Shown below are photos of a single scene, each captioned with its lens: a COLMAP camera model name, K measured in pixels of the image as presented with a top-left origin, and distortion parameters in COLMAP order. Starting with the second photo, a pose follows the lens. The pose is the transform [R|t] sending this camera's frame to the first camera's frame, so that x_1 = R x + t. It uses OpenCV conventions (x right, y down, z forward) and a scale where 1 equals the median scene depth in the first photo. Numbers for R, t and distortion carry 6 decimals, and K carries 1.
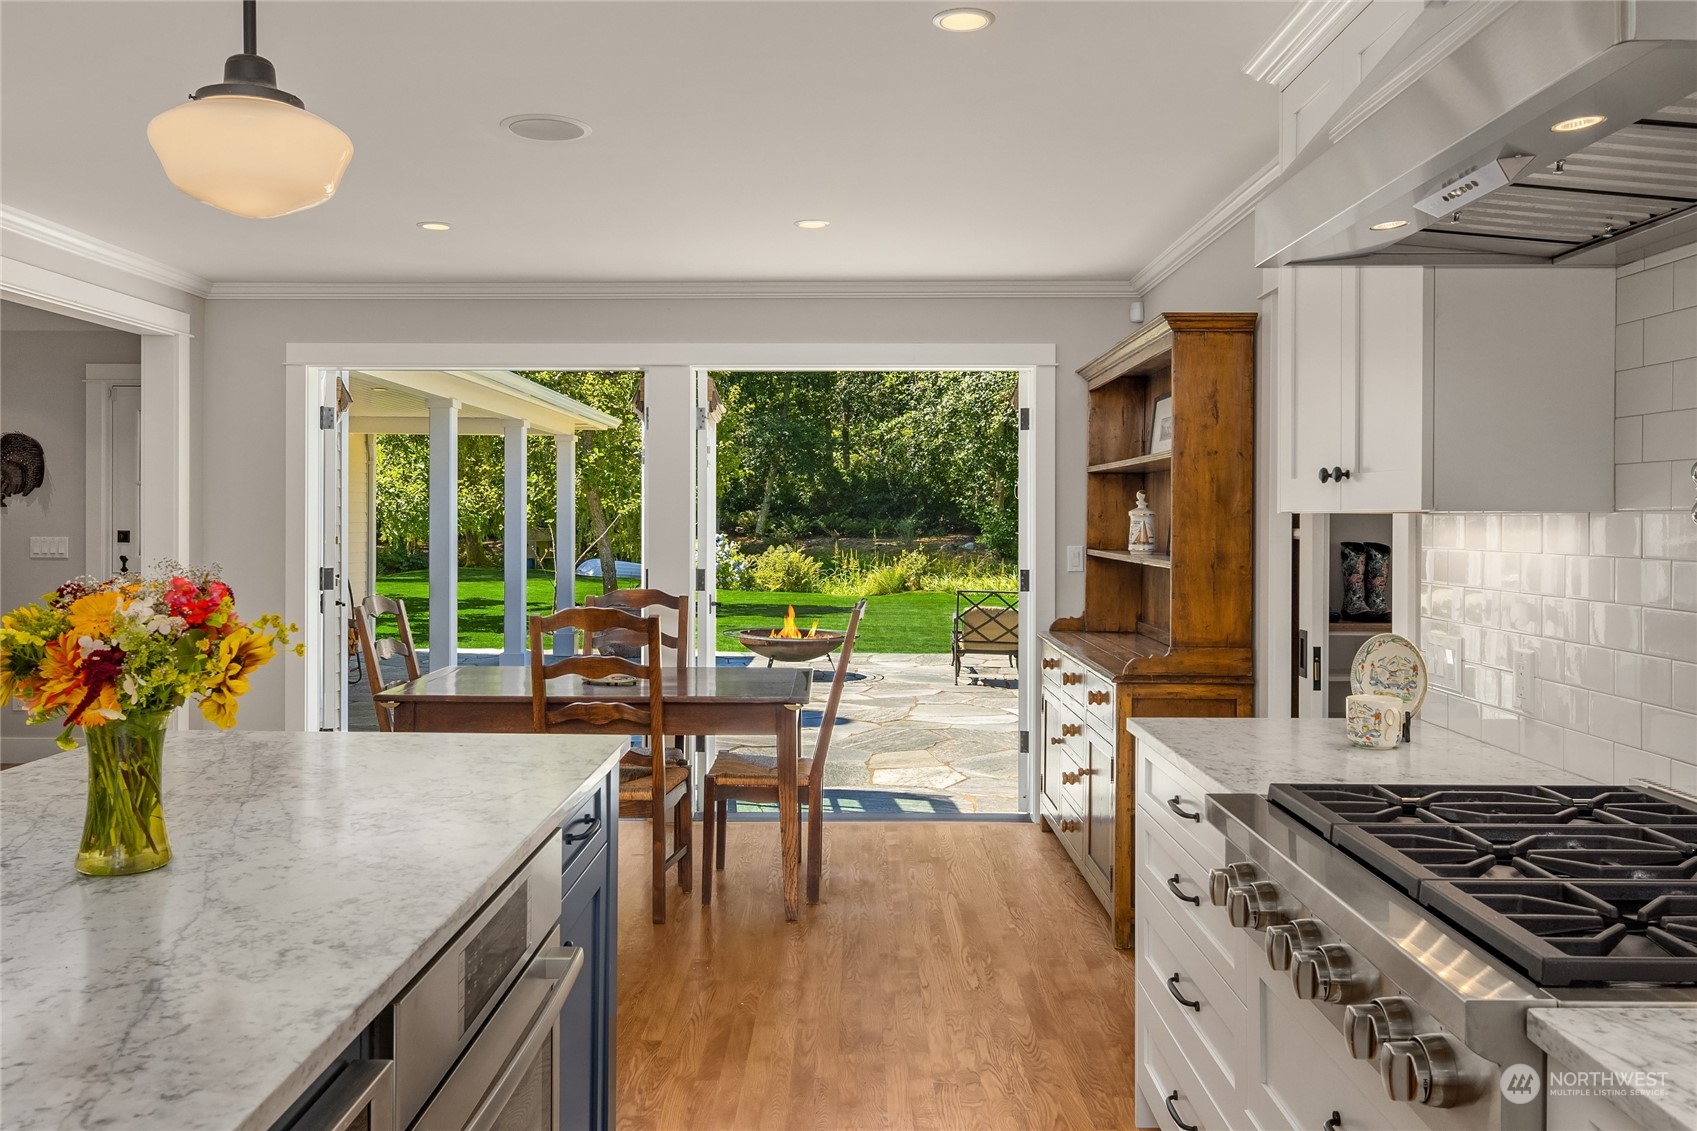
lens RADIAL K [[1322.4, 0, 841.9], [0, 1322.4, 517.9], [0, 0, 1]] dist [0.001103, 0.000564]
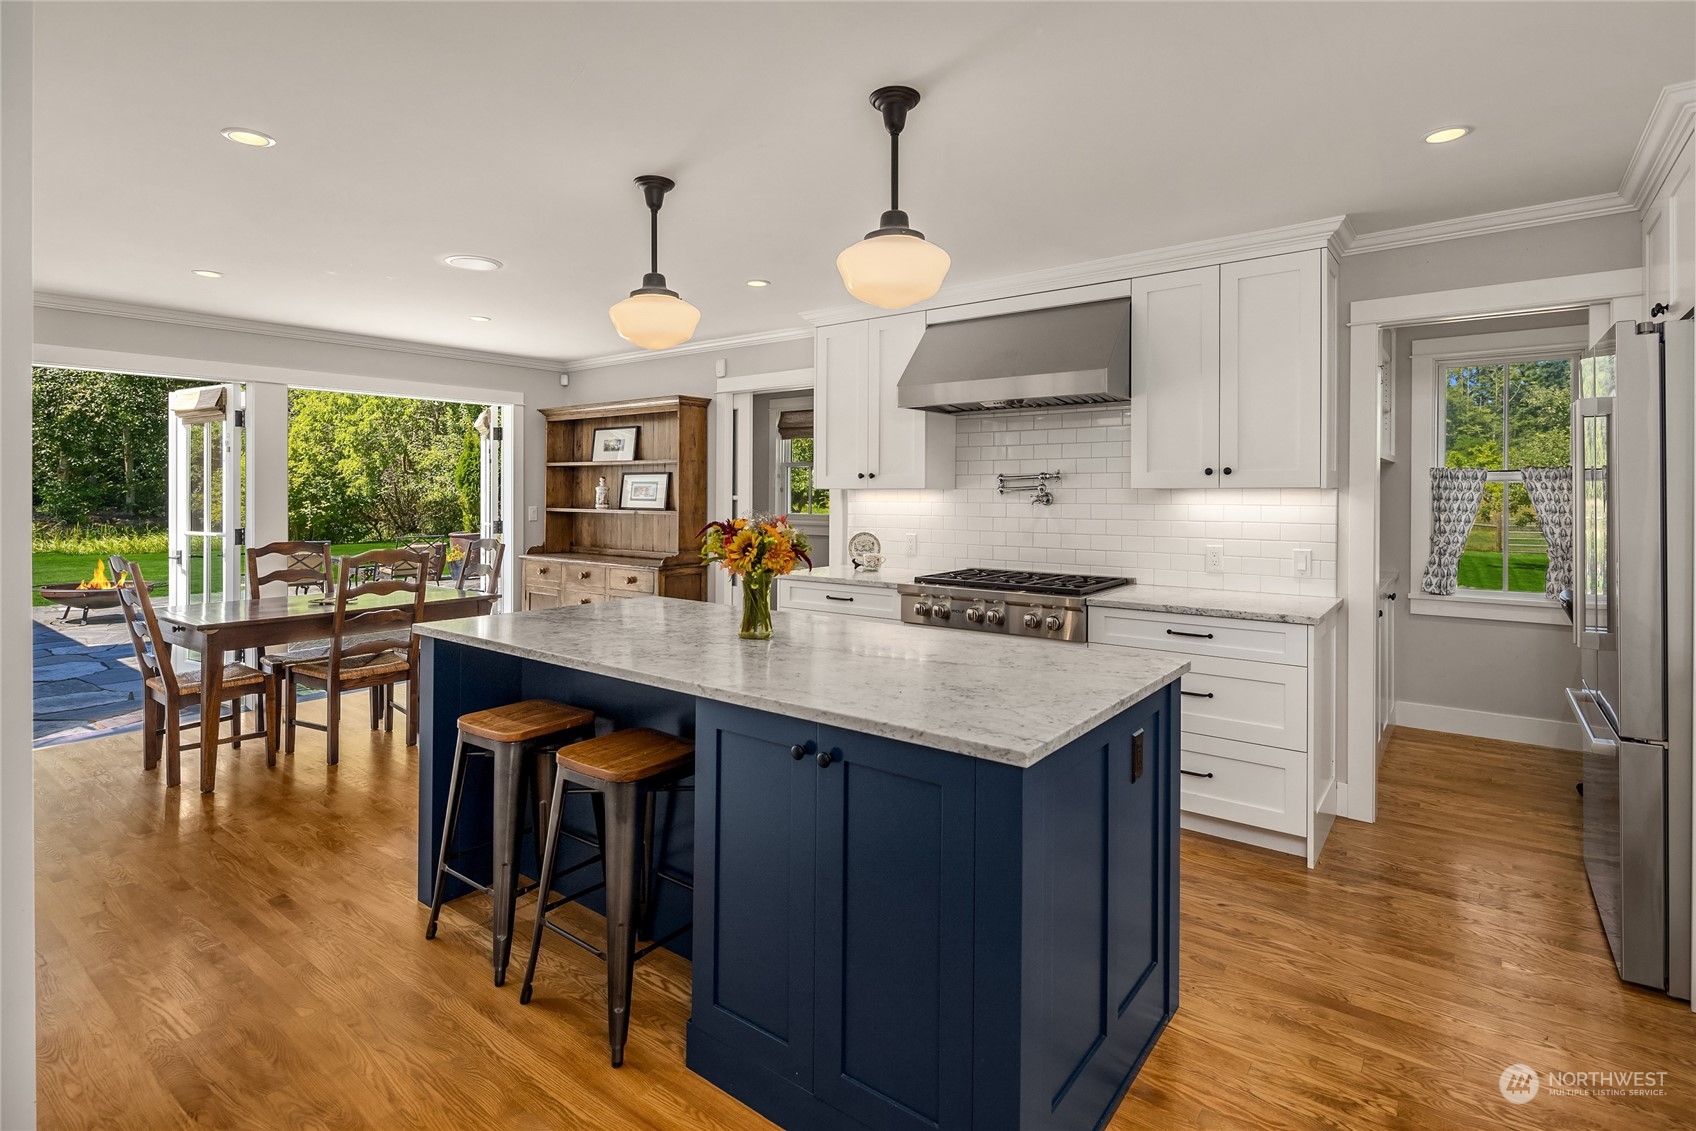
lens RADIAL K [[832.5, 0, 839.0], [0, 832.5, 495.4], [0, 0, 1]] dist [-0.002173, -0.000938]
pose [[0.601878, -0.005444, 0.798569, -0.538546], [0.000874, 0.999981, 0.006159, -0.000843], [-0.798587, -0.003009, 0.601871, -0.011720]]
